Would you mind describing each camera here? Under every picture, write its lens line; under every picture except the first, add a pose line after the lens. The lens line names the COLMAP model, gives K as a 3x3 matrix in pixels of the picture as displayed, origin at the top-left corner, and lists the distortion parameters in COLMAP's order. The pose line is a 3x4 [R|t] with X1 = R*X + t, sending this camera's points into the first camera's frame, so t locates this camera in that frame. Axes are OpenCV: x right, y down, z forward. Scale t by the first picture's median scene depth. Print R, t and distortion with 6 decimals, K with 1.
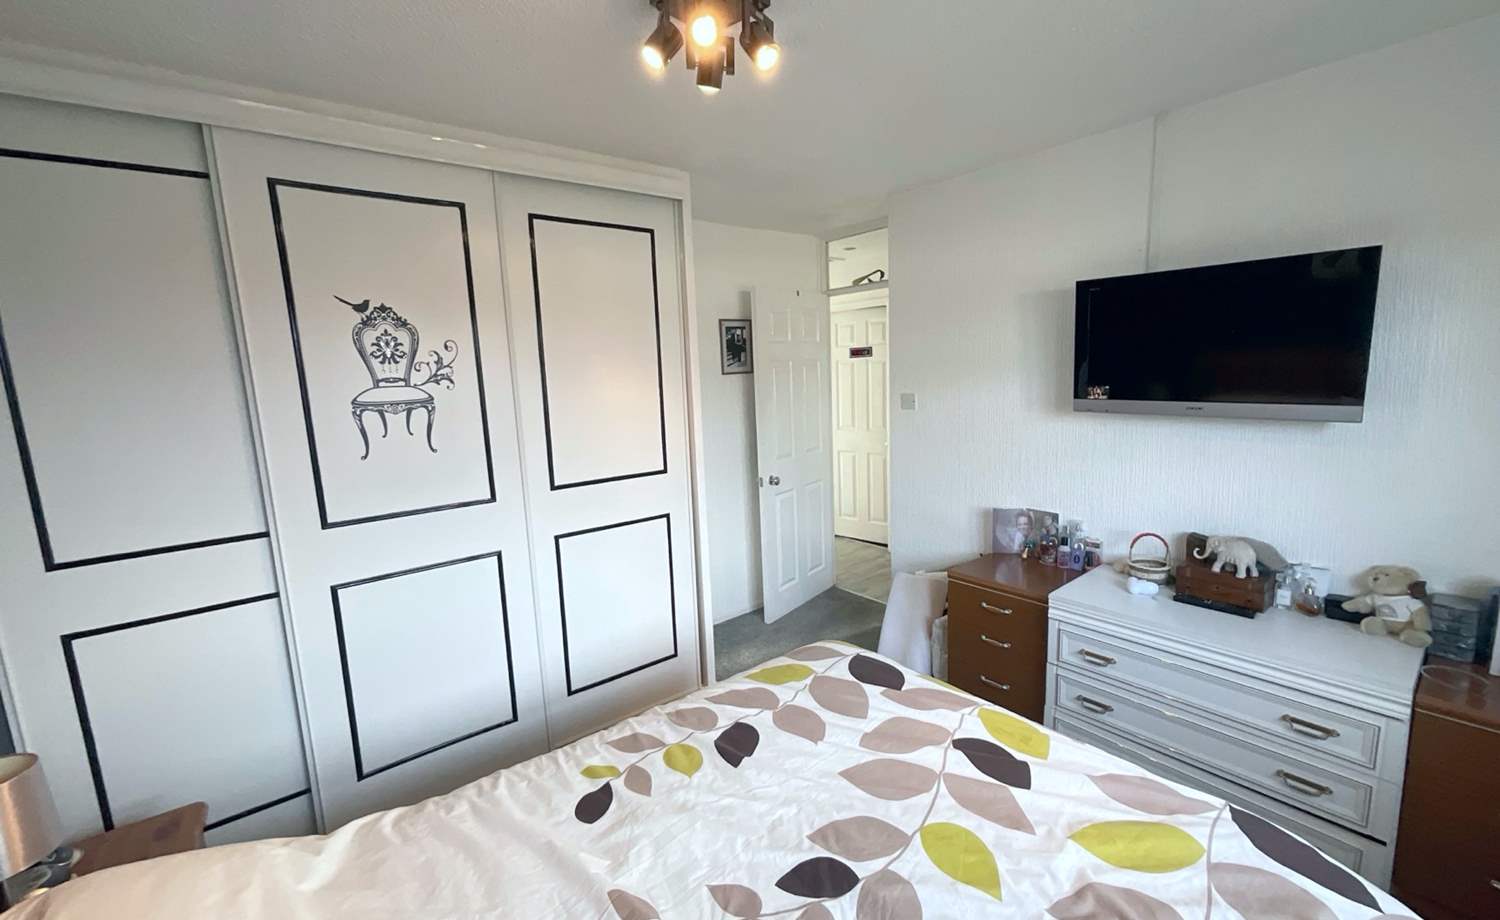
lens RADIAL K [[606.9, 0, 750.0], [0, 606.9, 460.0], [0, 0, 1]] dist [-0.001597, 0.000047]
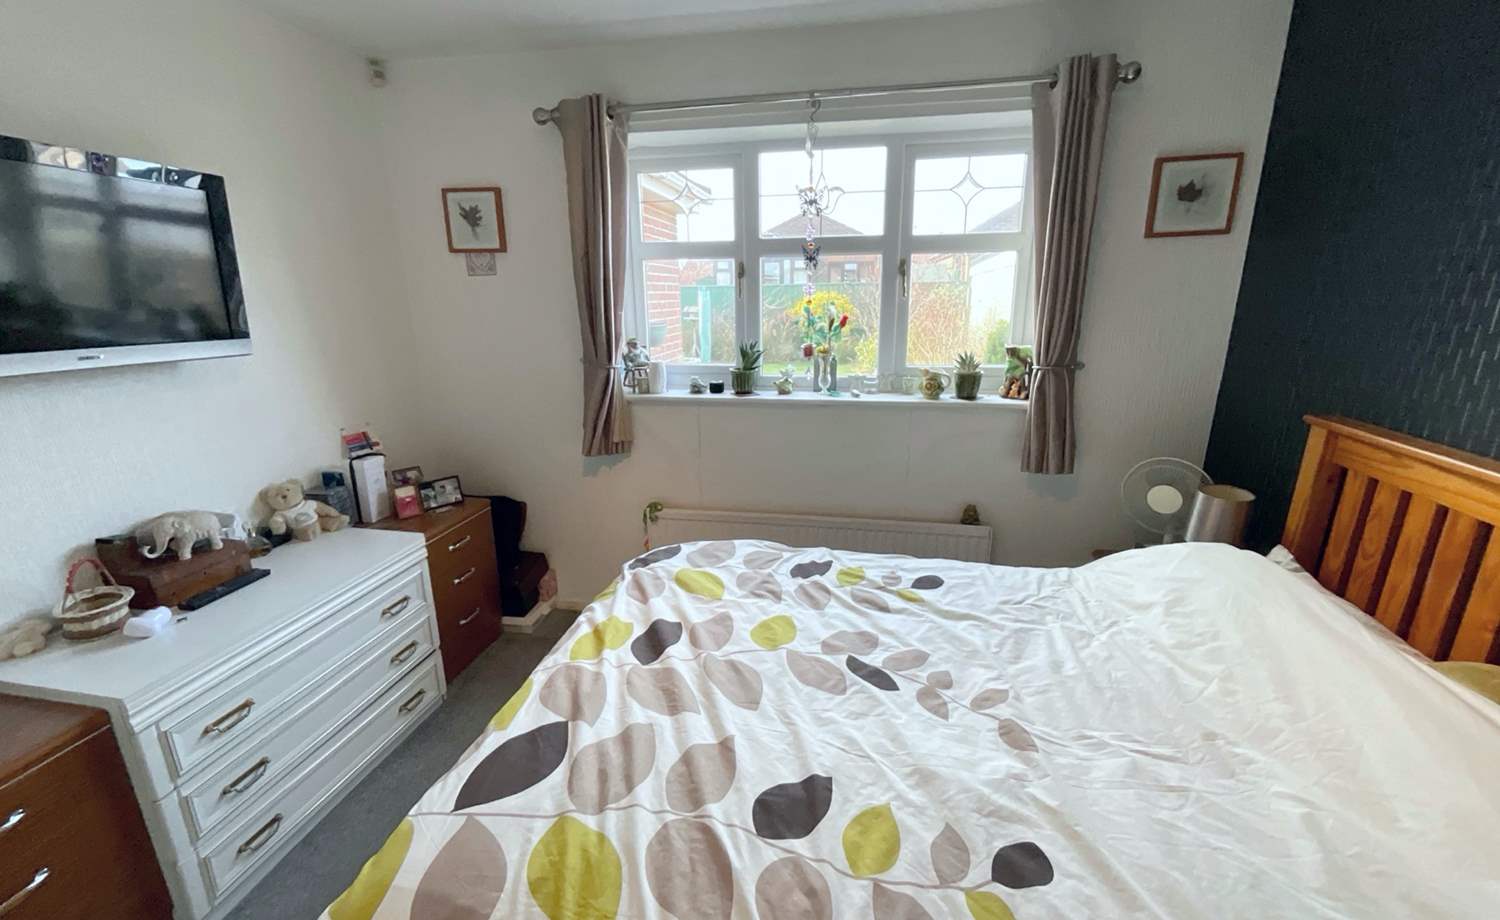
lens RADIAL K [[606.9, 0, 750.0], [0, 606.9, 460.0], [0, 0, 1]] dist [-0.001597, 0.000047]
pose [[-0.651458, -0.157448, 0.742167, -0.430102], [0.151739, 0.931425, 0.330792, -0.133760], [-0.743356, 0.328113, -0.582893, 1.283432]]
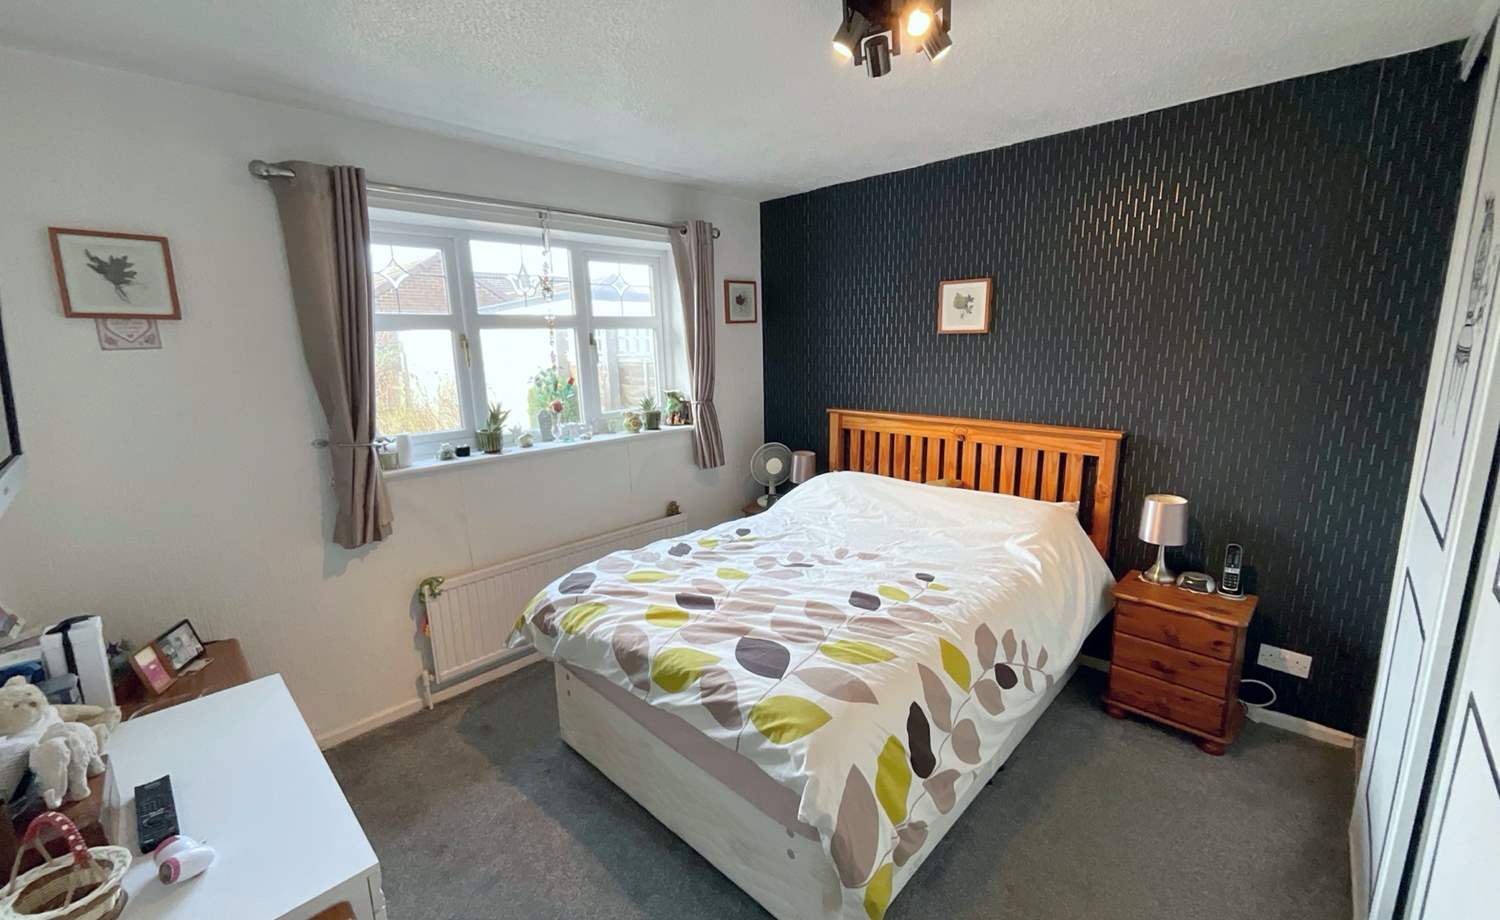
lens RADIAL K [[606.9, 0, 750.0], [0, 606.9, 460.0], [0, 0, 1]] dist [-0.001597, 0.000047]
pose [[-0.989997, 0.087434, -0.110731, 0.362204], [0.044802, 0.939027, 0.340913, -0.332978], [0.133787, 0.332542, -0.933551, 2.135733]]
